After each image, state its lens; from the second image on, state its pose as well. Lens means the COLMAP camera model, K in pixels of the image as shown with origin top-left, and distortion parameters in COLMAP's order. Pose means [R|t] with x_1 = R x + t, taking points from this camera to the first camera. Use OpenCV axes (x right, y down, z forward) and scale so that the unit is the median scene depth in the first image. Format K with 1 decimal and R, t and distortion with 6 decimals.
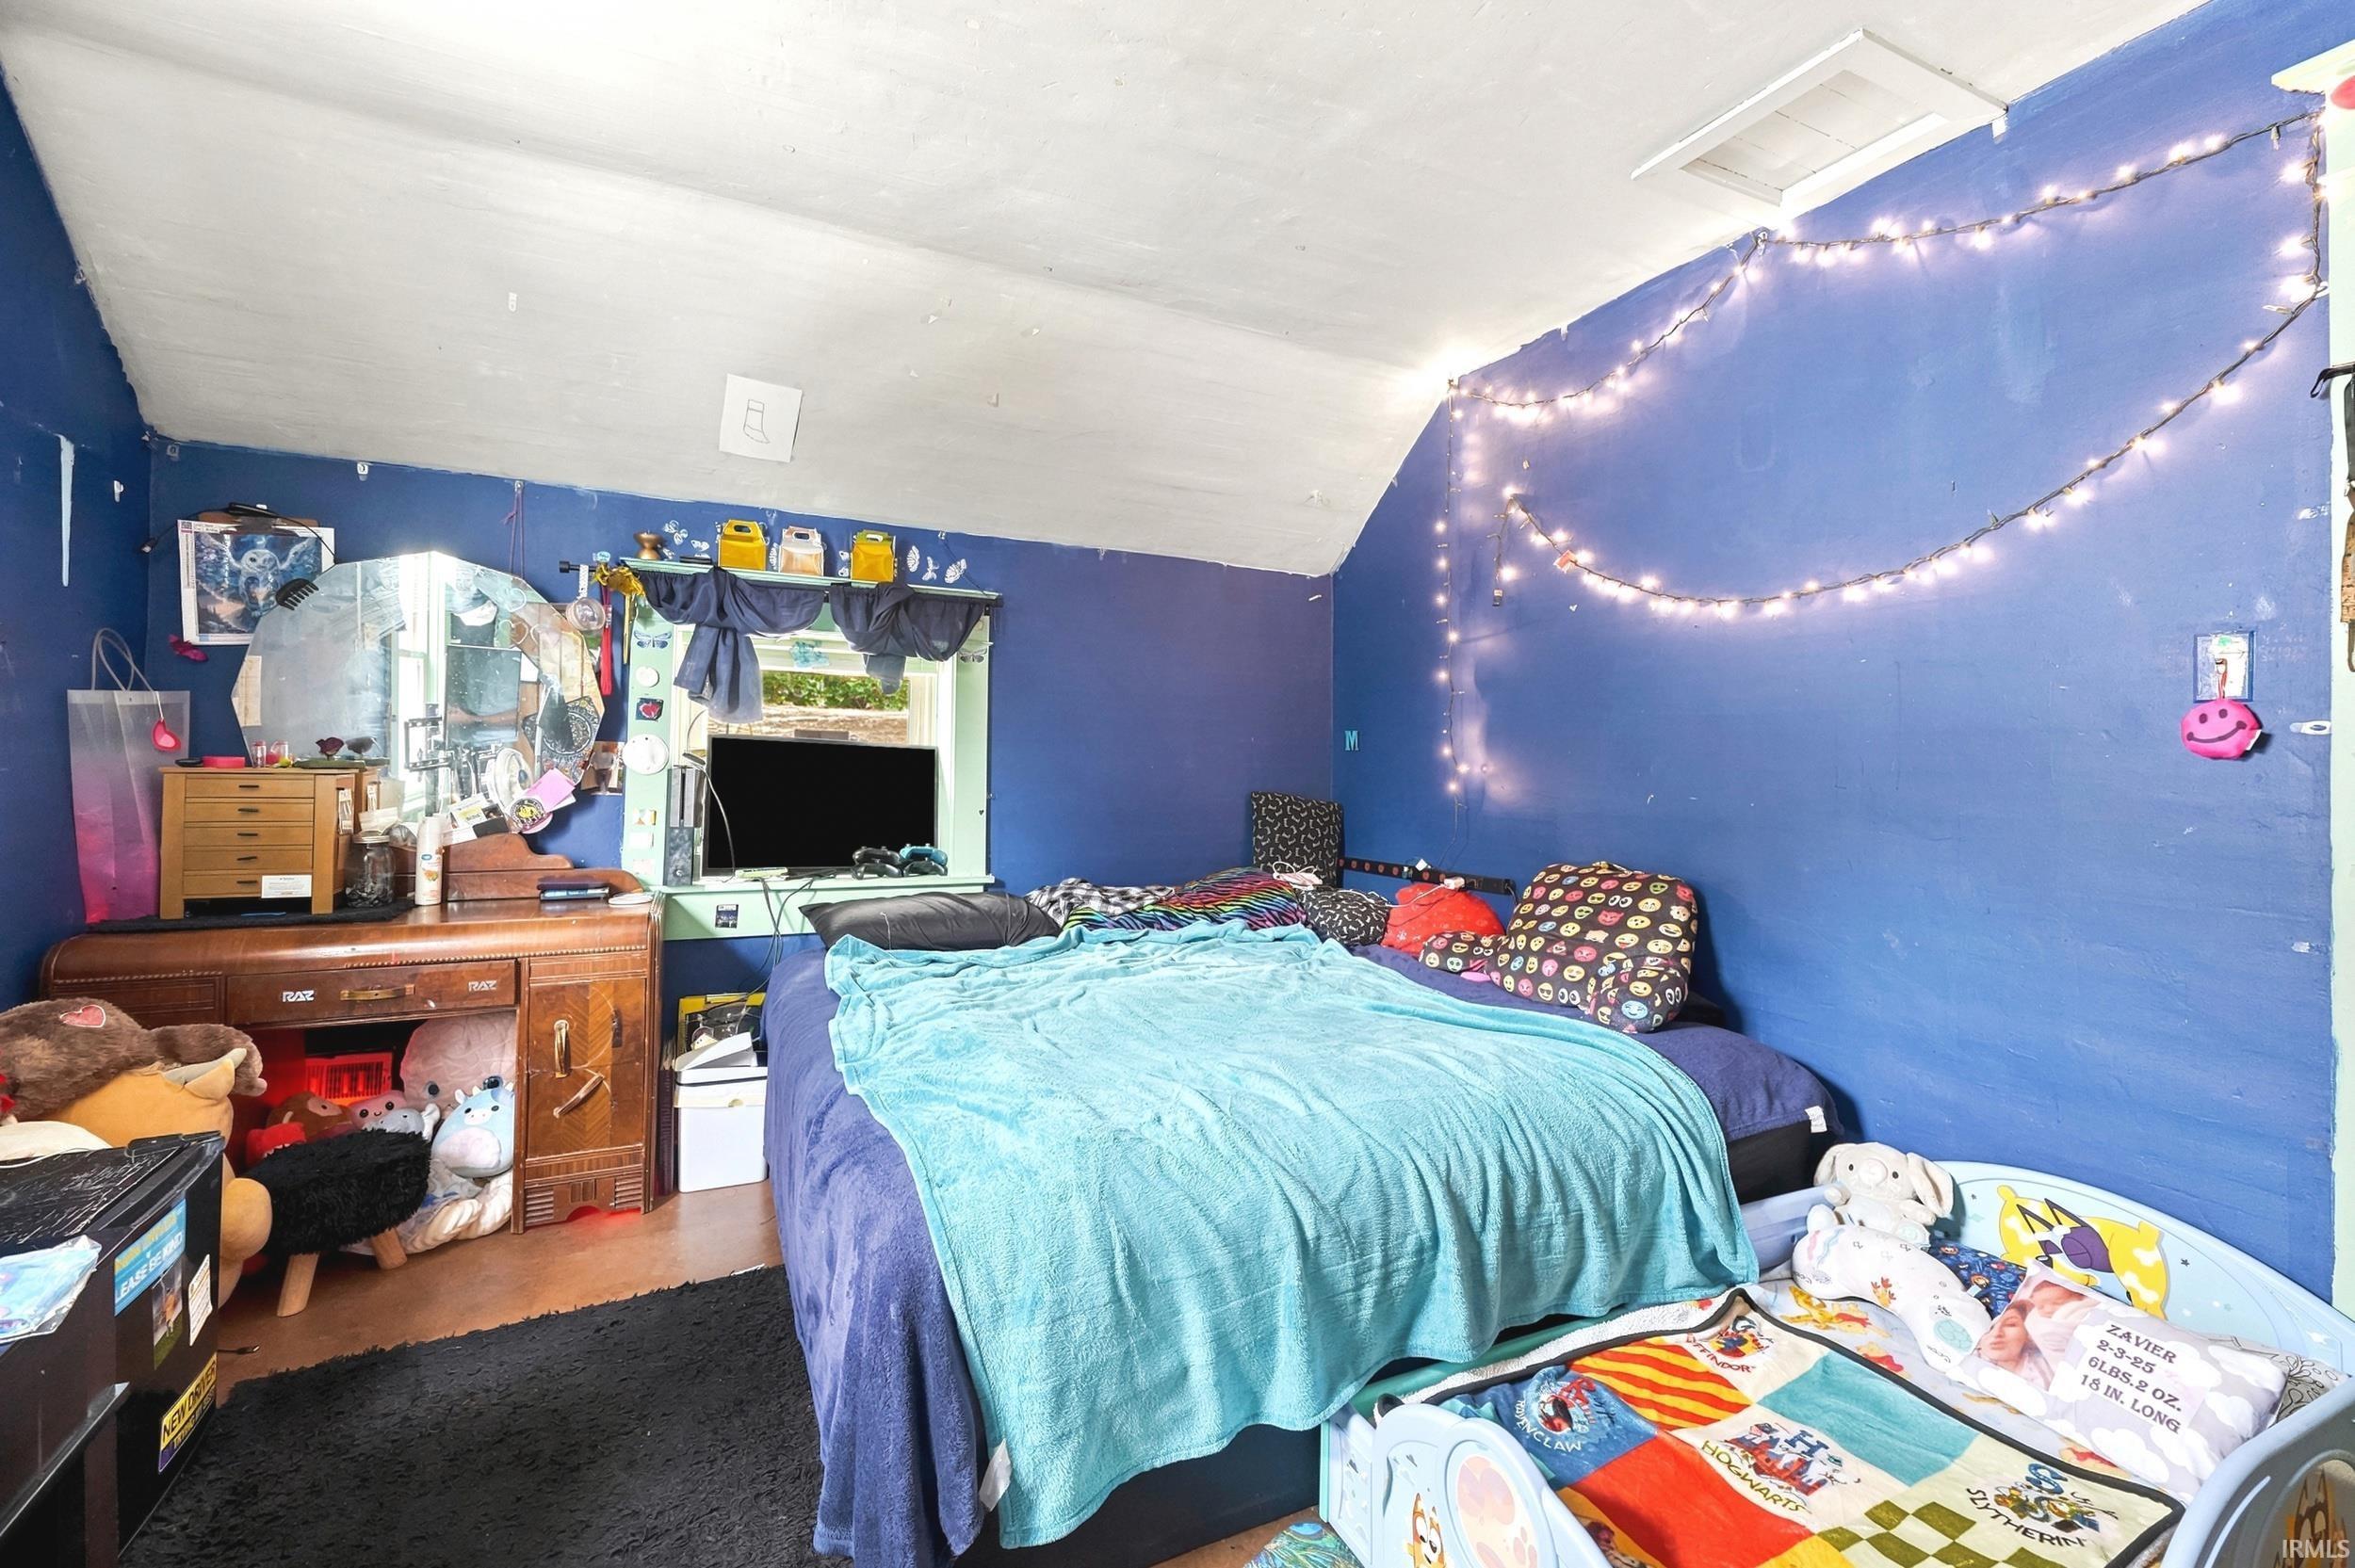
lens RADIAL K [[997.6, 0, 1186.5], [0, 997.6, 758.5], [0, 0, 1]] dist [-0.001554, -0.000680]
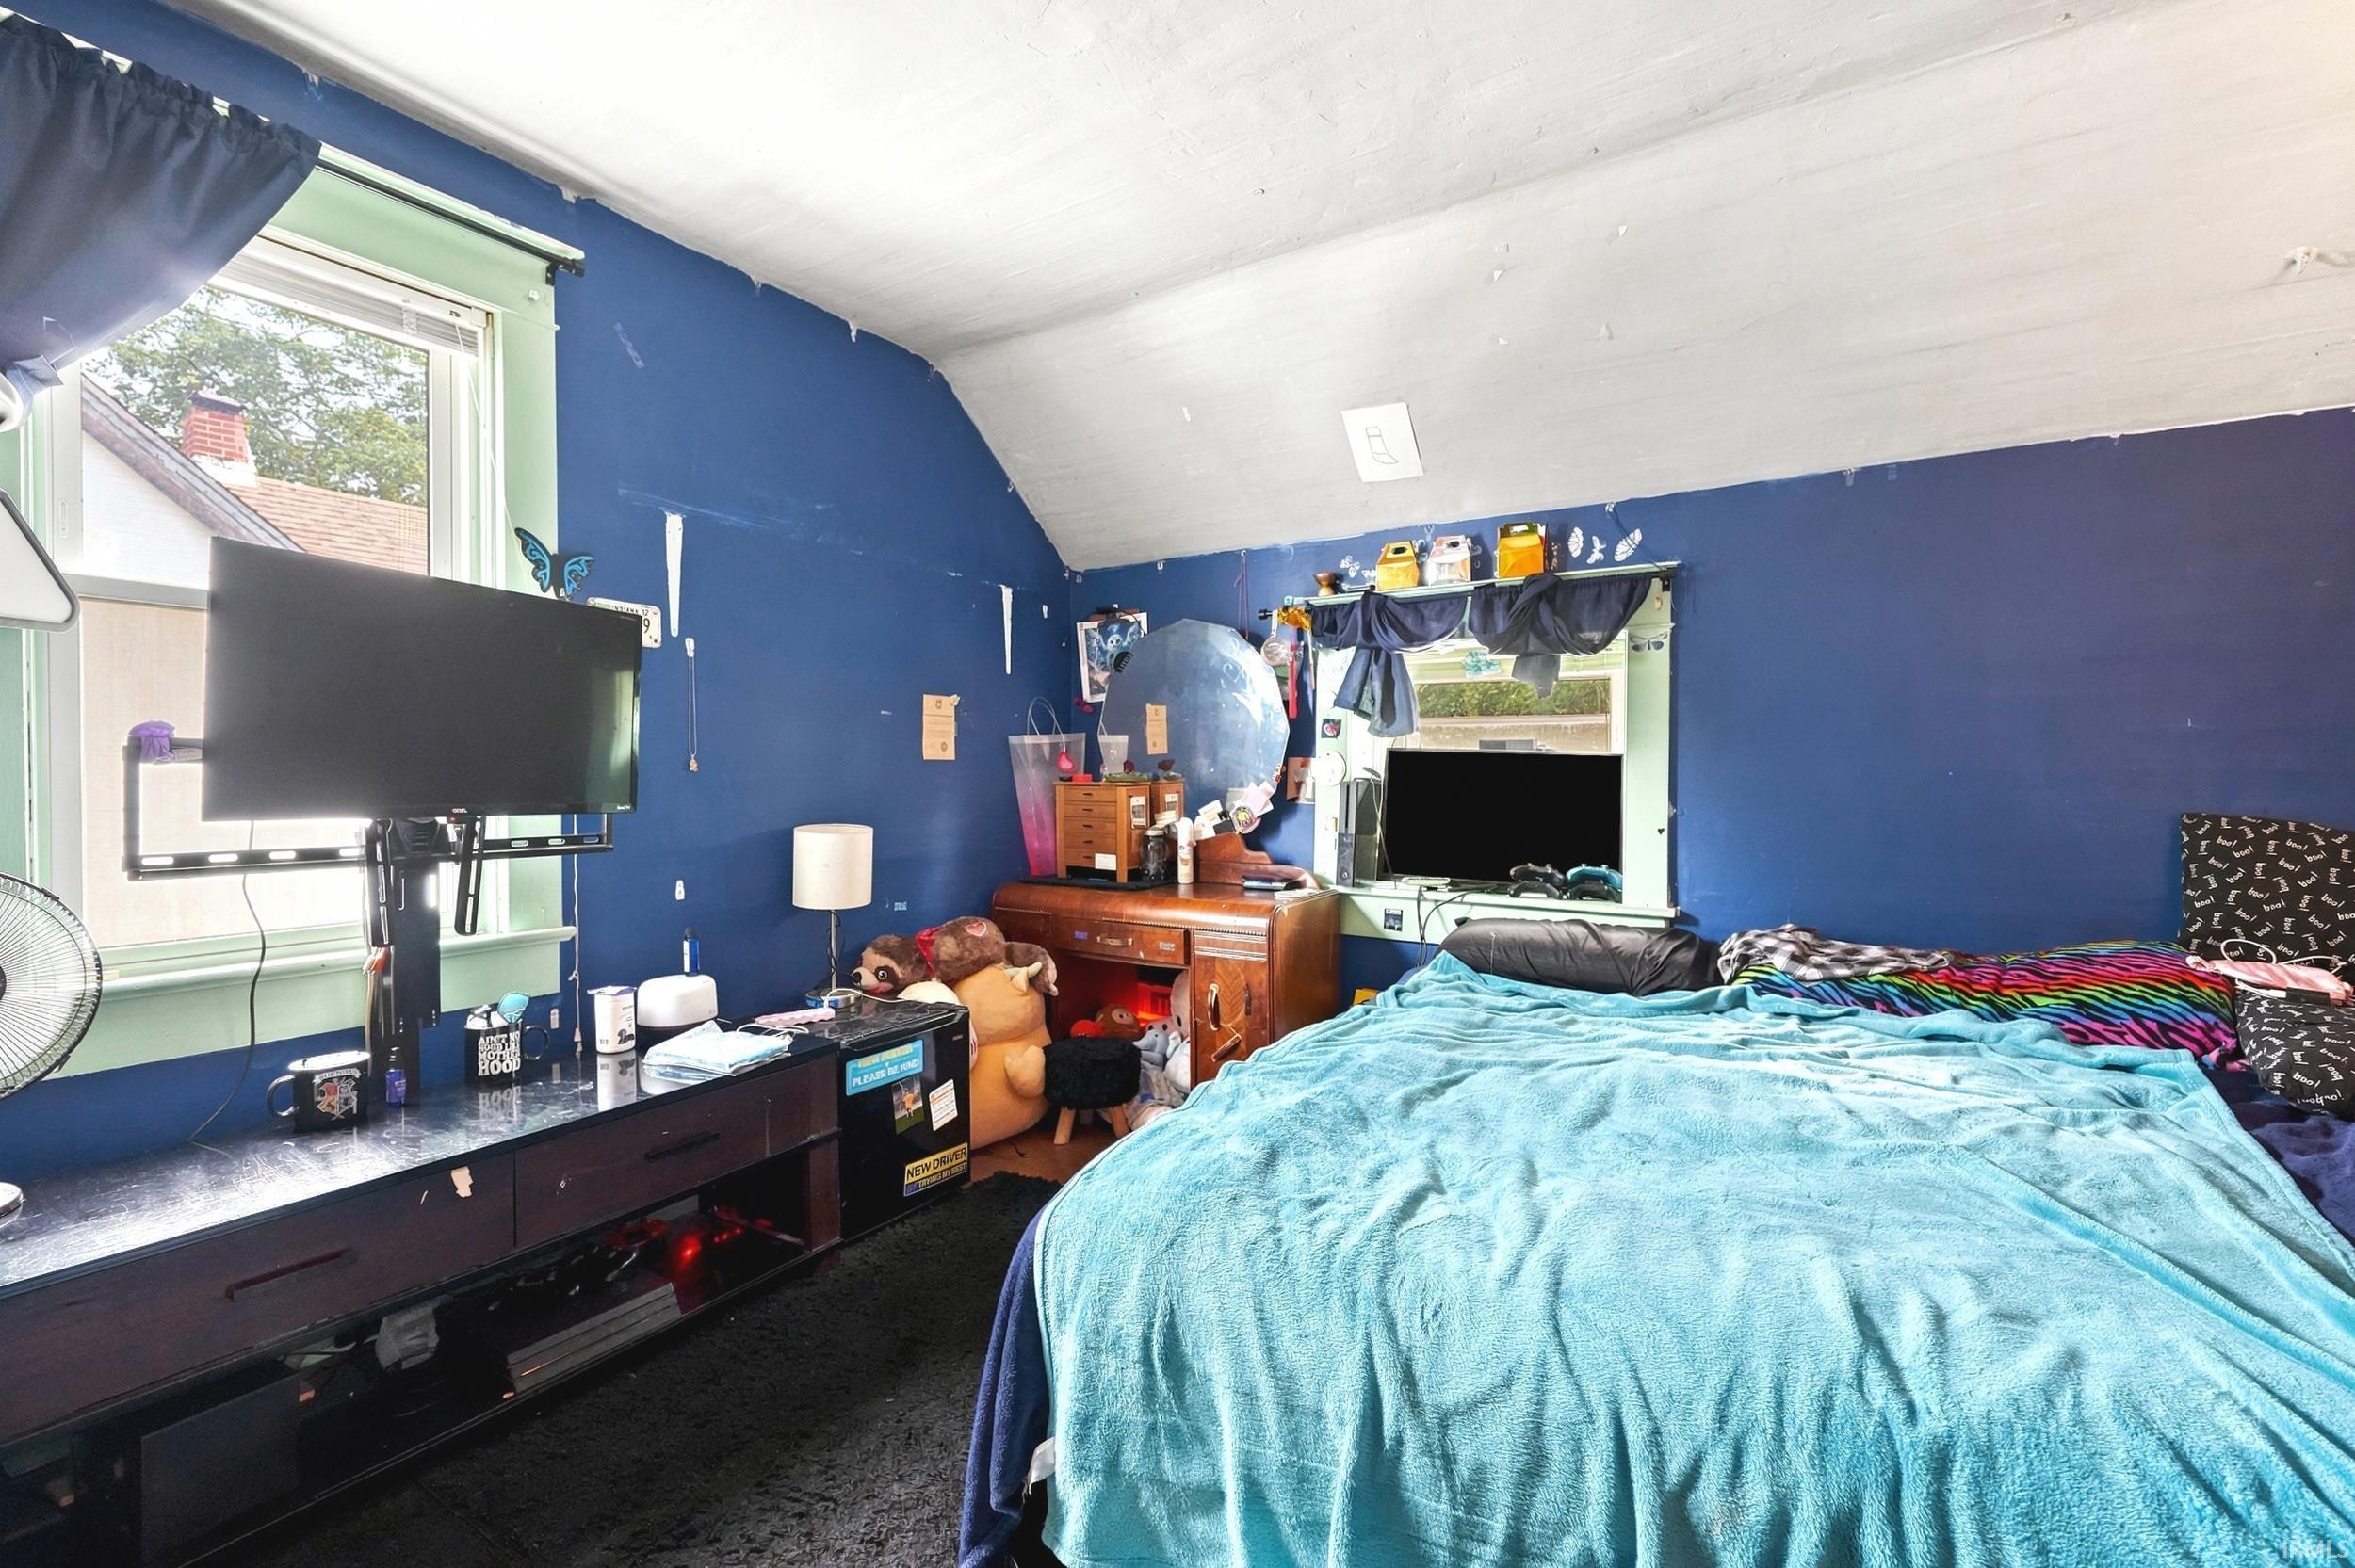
lens RADIAL K [[997.6, 0, 1186.8], [0, 997.6, 791.2], [0, 0, 1]] dist [-0.001554, -0.000680]
pose [[0.522060, 0.001119, -0.852908, 0.355162], [0.013169, 0.999869, 0.009372, 0.009550], [0.852807, -0.016125, 0.521977, 0.282692]]
